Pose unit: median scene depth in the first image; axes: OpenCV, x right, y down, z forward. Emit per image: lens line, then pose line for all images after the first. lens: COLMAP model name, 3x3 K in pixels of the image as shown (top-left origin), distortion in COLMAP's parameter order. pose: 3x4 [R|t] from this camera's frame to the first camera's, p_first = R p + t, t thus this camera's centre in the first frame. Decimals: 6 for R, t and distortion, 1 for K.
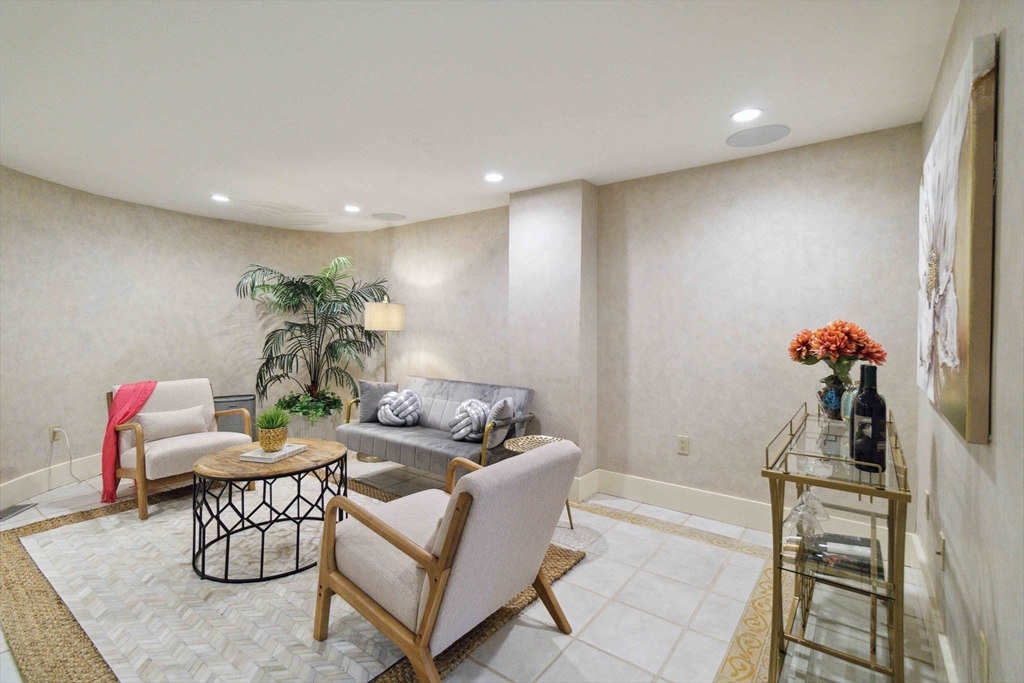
lens RADIAL K [[472.7, 0, 518.5], [0, 472.7, 331.0], [0, 0, 1]] dist [0.000846, 0.000419]
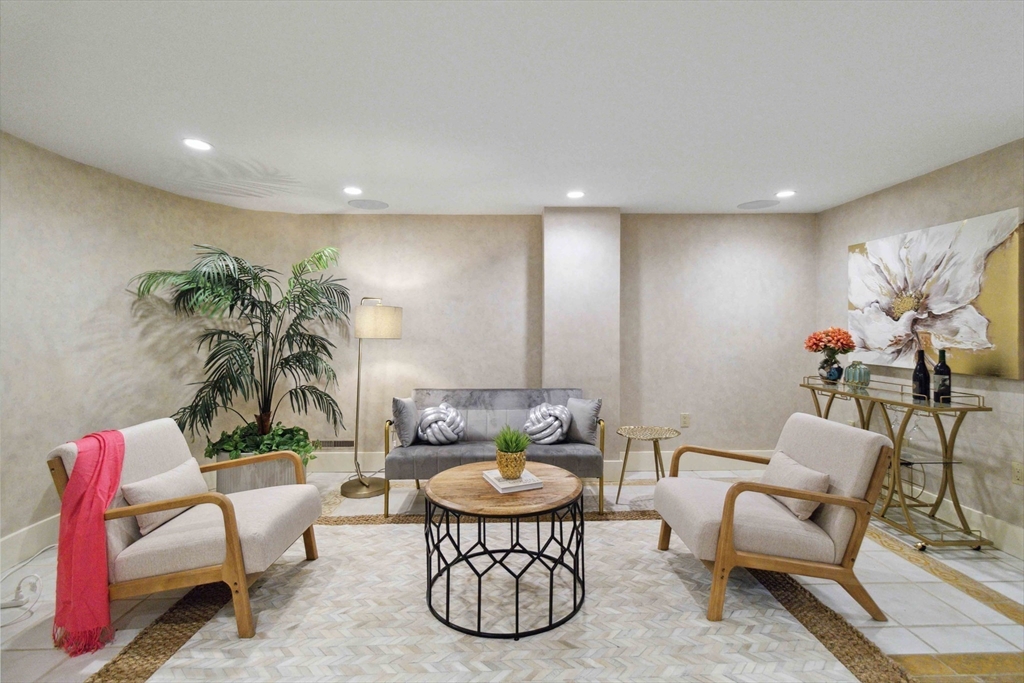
lens RADIAL K [[472.7, 0, 518.5], [0, 472.7, 331.0], [0, 0, 1]] dist [0.000846, 0.000419]
pose [[0.784076, -0.007326, 0.620622, -0.749369], [0.014244, 0.999879, -0.006194, -0.007037], [-0.620501, 0.013696, 0.784086, 0.215959]]
